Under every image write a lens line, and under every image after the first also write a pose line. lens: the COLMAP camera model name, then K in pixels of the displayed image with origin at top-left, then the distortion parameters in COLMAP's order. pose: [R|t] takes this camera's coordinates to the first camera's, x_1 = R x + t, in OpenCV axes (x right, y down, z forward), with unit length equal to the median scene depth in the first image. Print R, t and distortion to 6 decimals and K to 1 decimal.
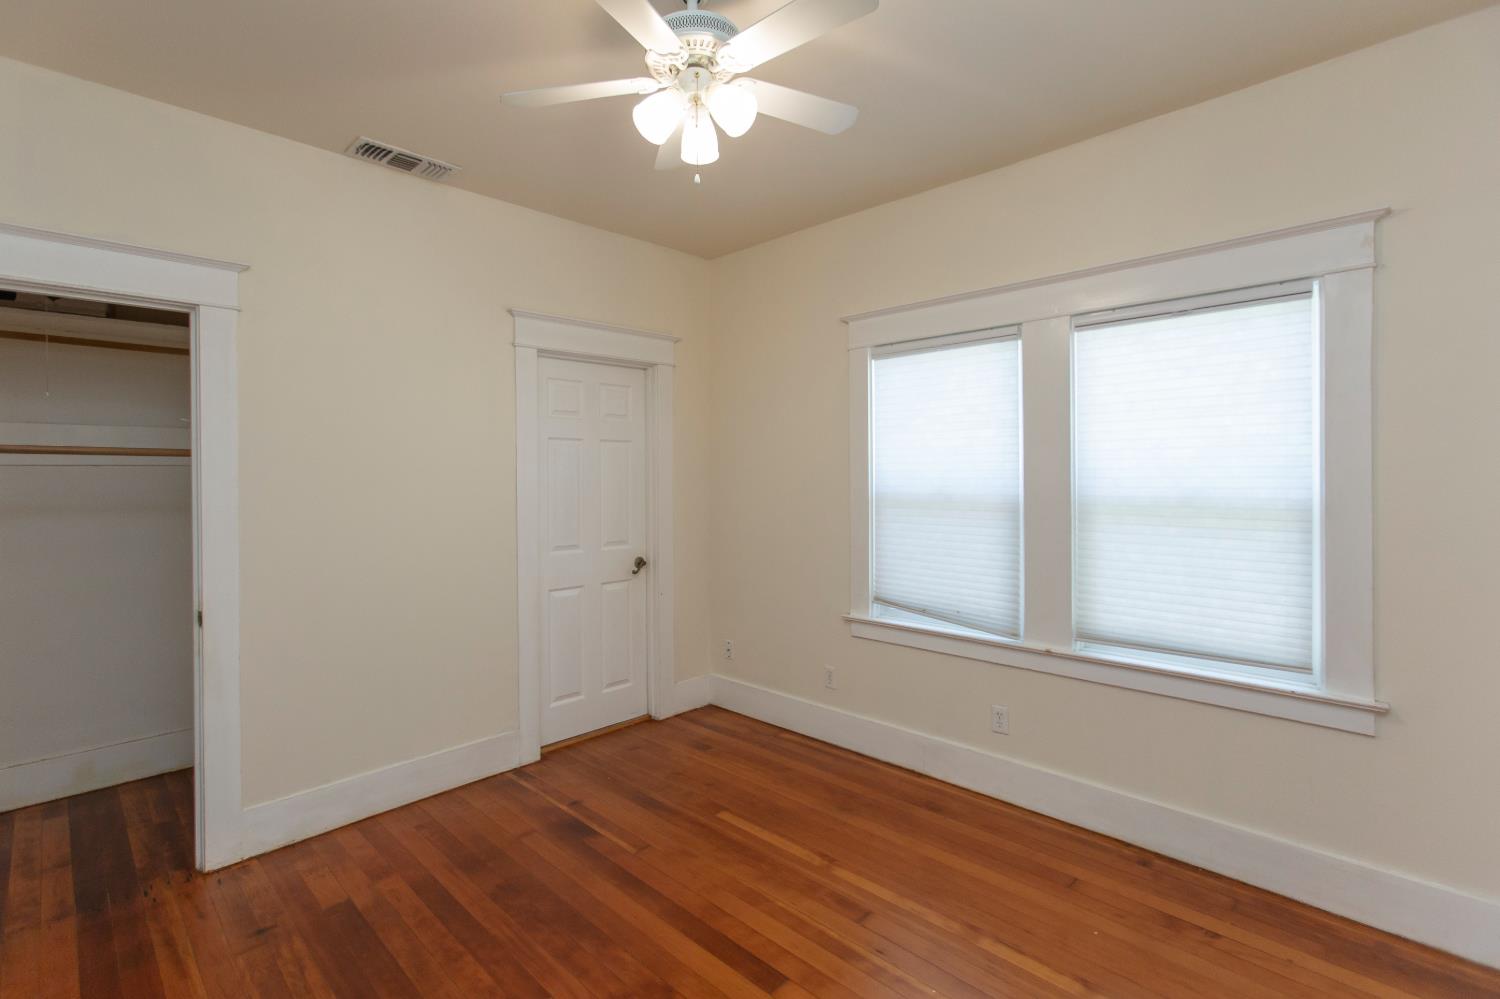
lens RADIAL K [[700.5, 0, 689.6], [0, 700.5, 479.9], [0, 0, 1]] dist [-0.000815, 0.000304]
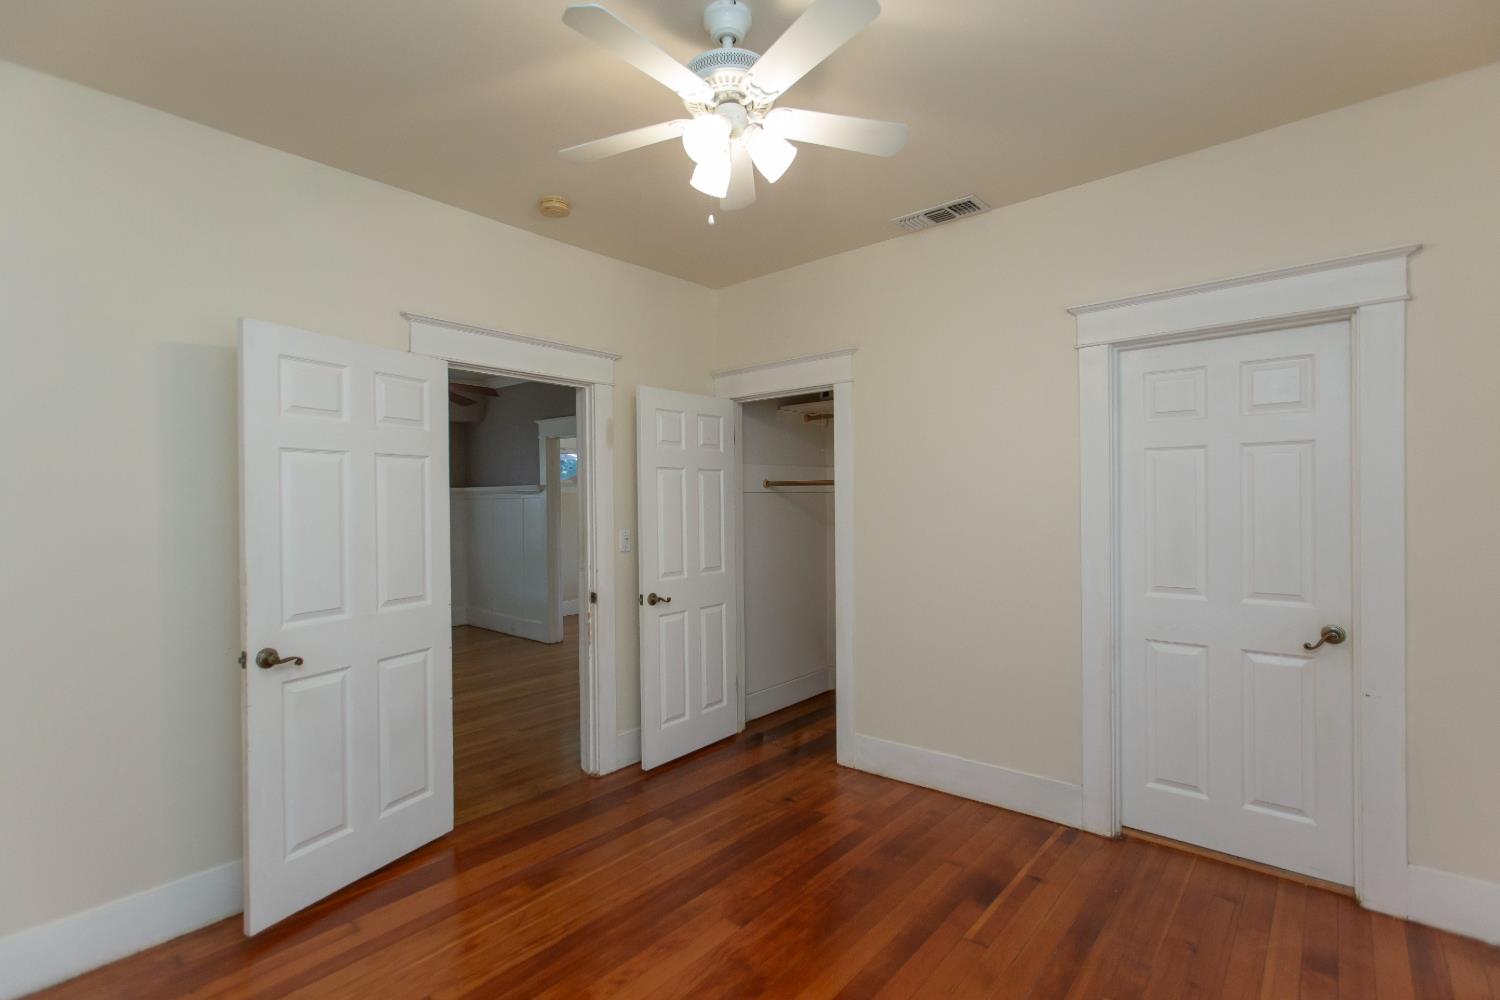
lens RADIAL K [[676.1, 0, 750.0], [0, 676.1, 500.0], [0, 0, 1]] dist [-0.023207, 0.016856]
pose [[0.114298, 0.002663, -0.993443, 0.620167], [0.001371, 0.999995, 0.002839, -0.004783], [0.993446, -0.001686, 0.114293, 0.568419]]
